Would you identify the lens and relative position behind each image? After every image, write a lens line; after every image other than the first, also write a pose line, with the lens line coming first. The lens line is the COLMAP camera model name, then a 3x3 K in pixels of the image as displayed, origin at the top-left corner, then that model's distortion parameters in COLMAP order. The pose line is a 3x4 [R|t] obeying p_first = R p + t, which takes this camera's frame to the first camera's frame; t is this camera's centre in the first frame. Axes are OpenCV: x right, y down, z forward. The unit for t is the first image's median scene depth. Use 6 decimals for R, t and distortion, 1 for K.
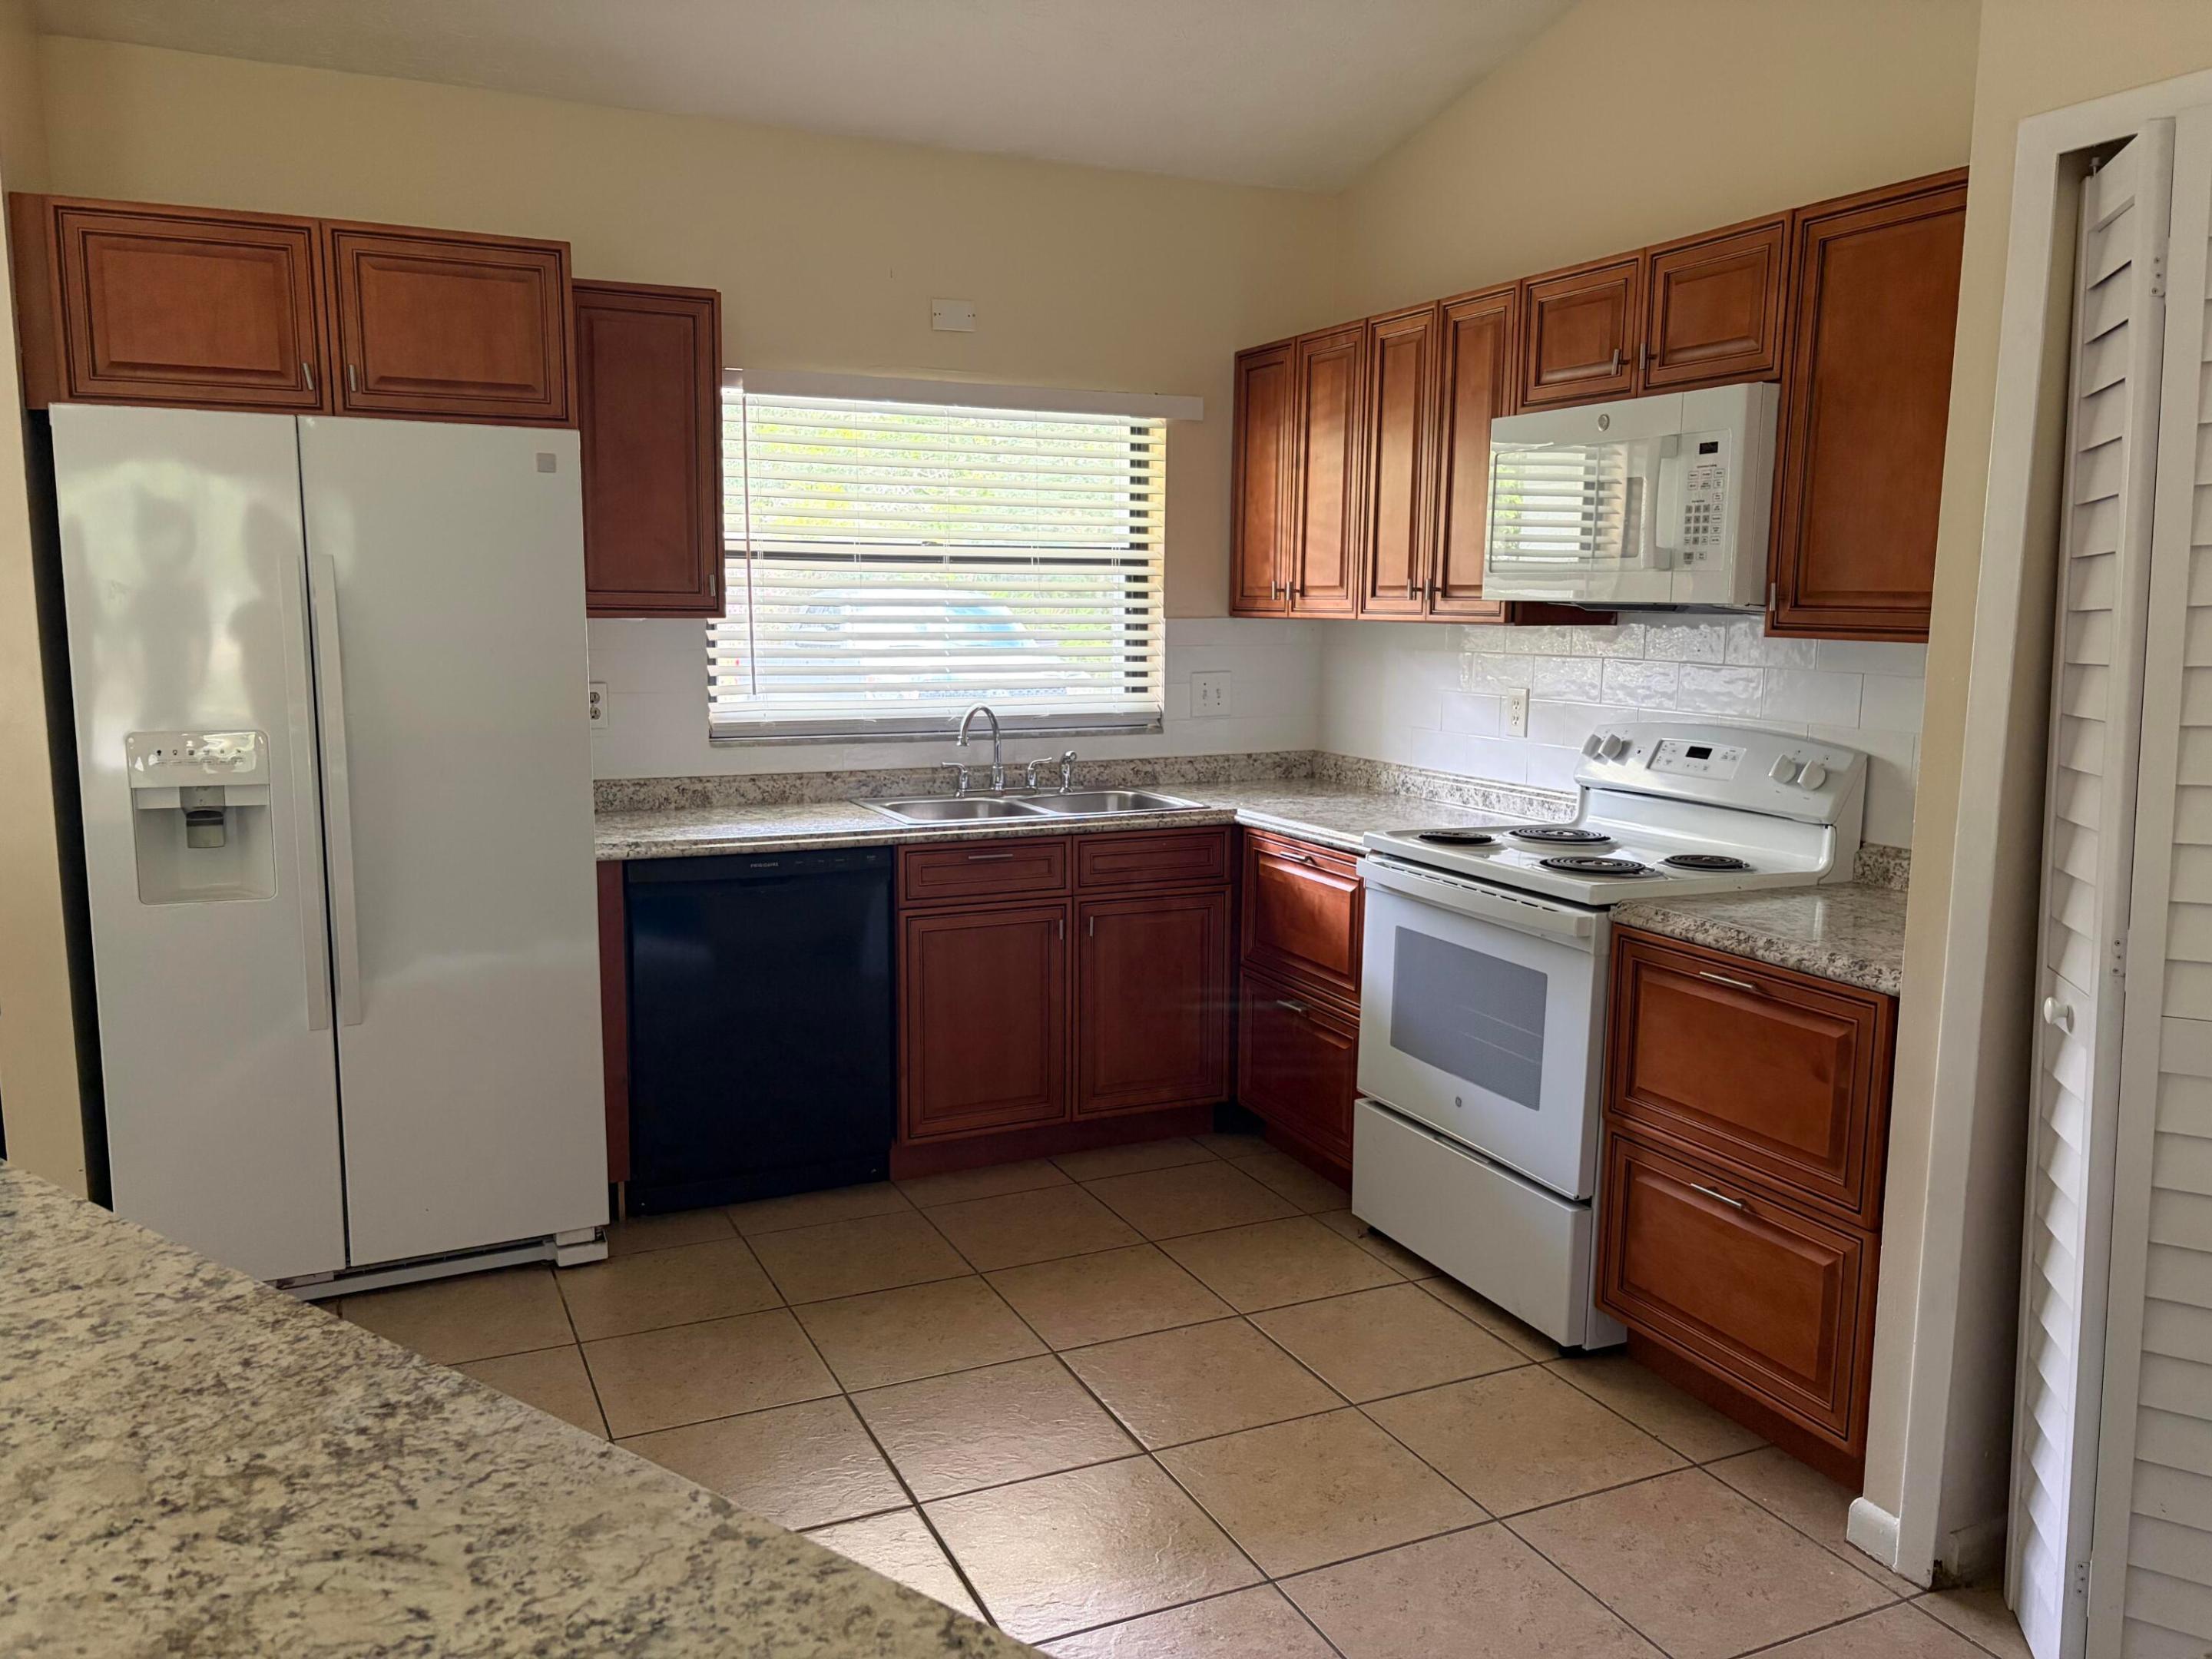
lens RADIAL K [[1702.7, 0, 1106.0], [0, 1702.7, 829.5], [0, 0, 1]] dist [0.002925, -0.000875]
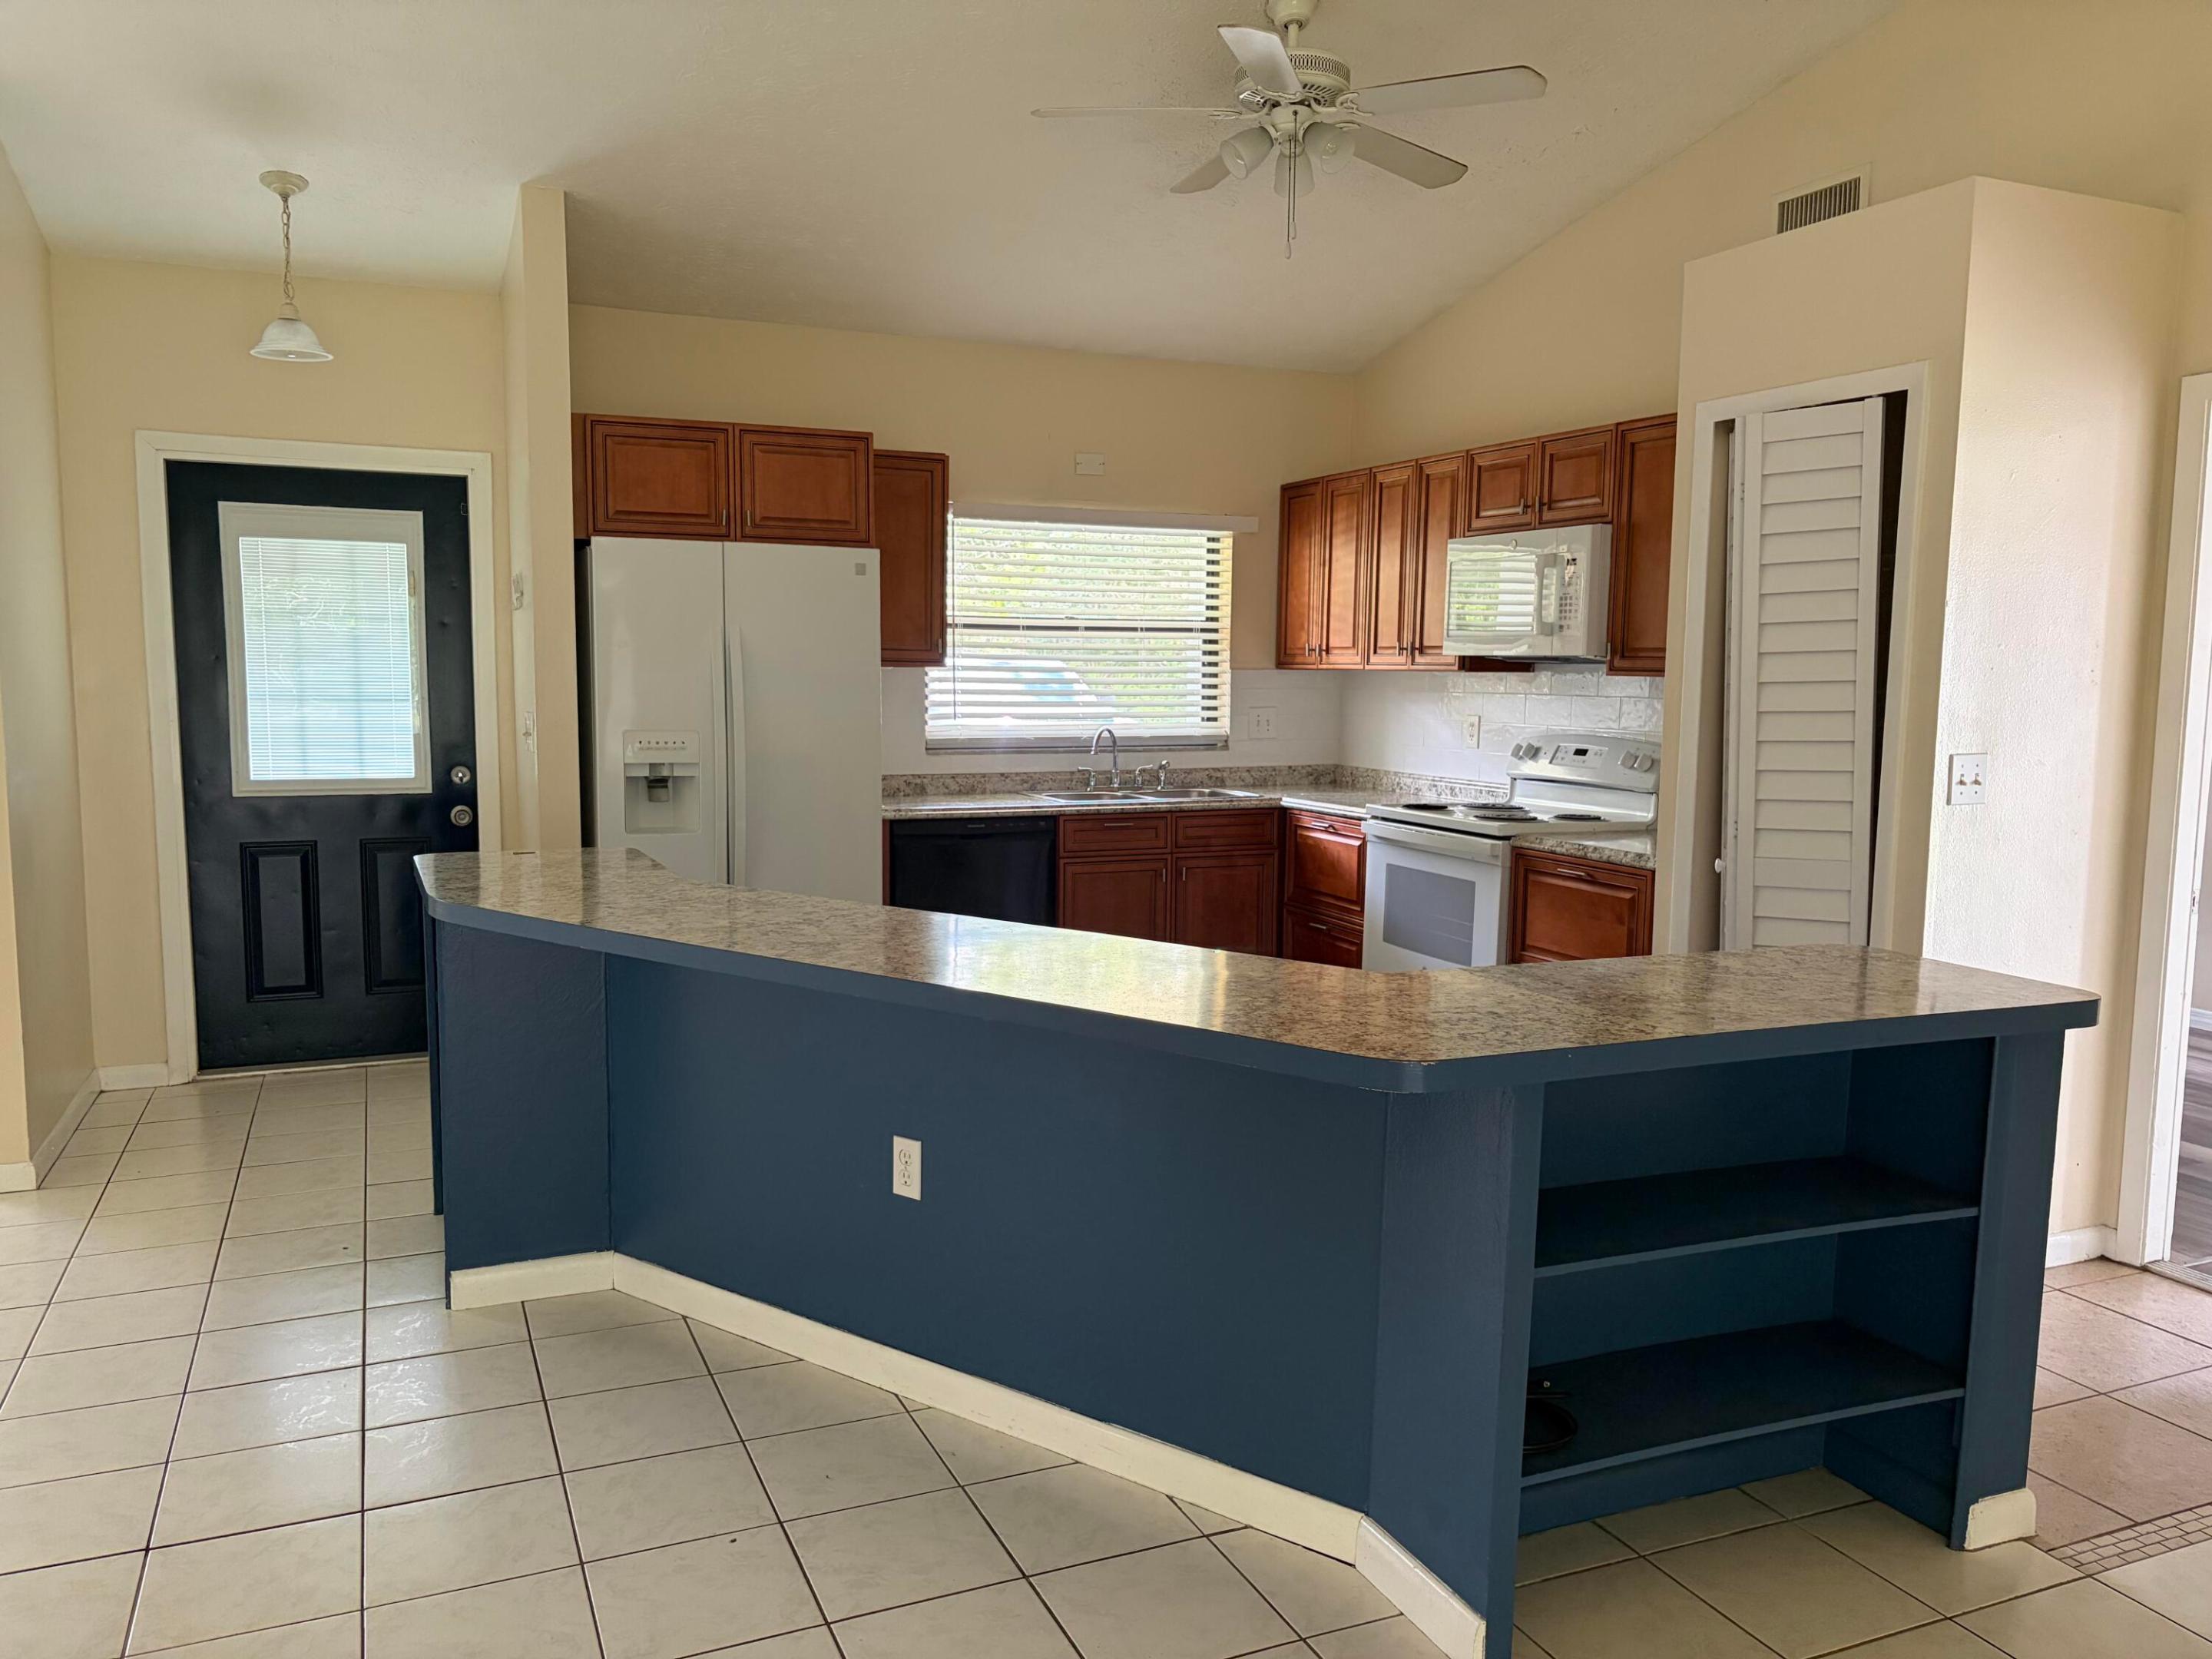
lens RADIAL K [[1686.7, 0, 1106.0], [0, 1686.7, 829.5], [0, 0, 1]] dist [0.061169, -0.108904]
pose [[0.999821, 0.004381, -0.018389, -0.053896], [-0.005070, 0.999279, -0.037625, 0.079491], [0.018211, 0.037711, 0.999123, -0.512882]]
